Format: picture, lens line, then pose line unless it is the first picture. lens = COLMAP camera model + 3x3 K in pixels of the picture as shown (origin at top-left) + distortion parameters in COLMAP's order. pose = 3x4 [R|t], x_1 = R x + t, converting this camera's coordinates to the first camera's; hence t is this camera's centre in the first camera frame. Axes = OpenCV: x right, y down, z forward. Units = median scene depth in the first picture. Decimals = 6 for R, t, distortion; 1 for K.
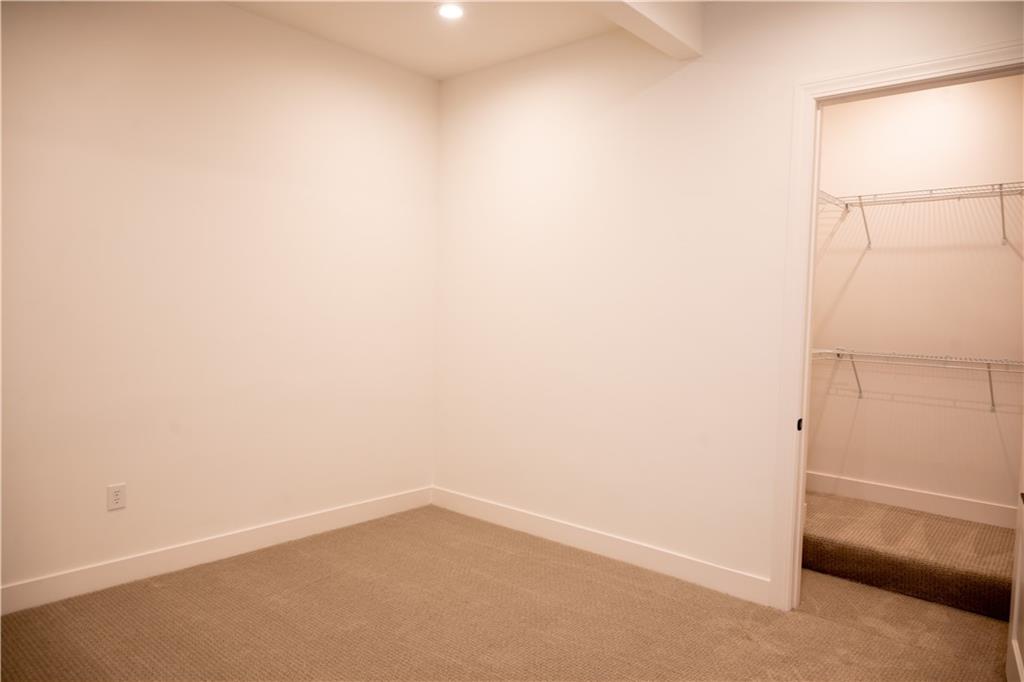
lens RADIAL K [[684.5, 0, 517.7], [0, 684.5, 340.5], [0, 0, 1]] dist [-0.001193, -0.000211]
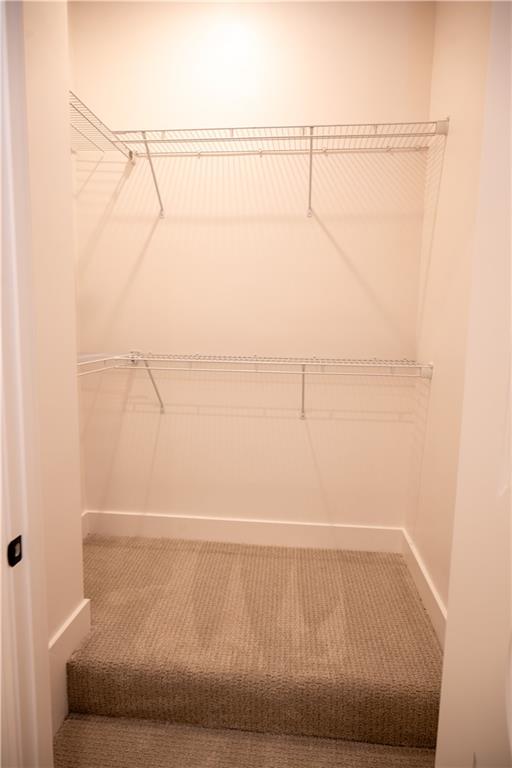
lens RADIAL K [[531.3, 0, 241.6], [0, 531.3, 383.4], [0, 0, 1]] dist [0.005840, 0.002863]
pose [[0.831603, -0.086839, 0.548539, 0.258816], [0.037885, 0.994269, 0.099969, -0.008066], [-0.554077, -0.062353, 0.830127, 0.470980]]
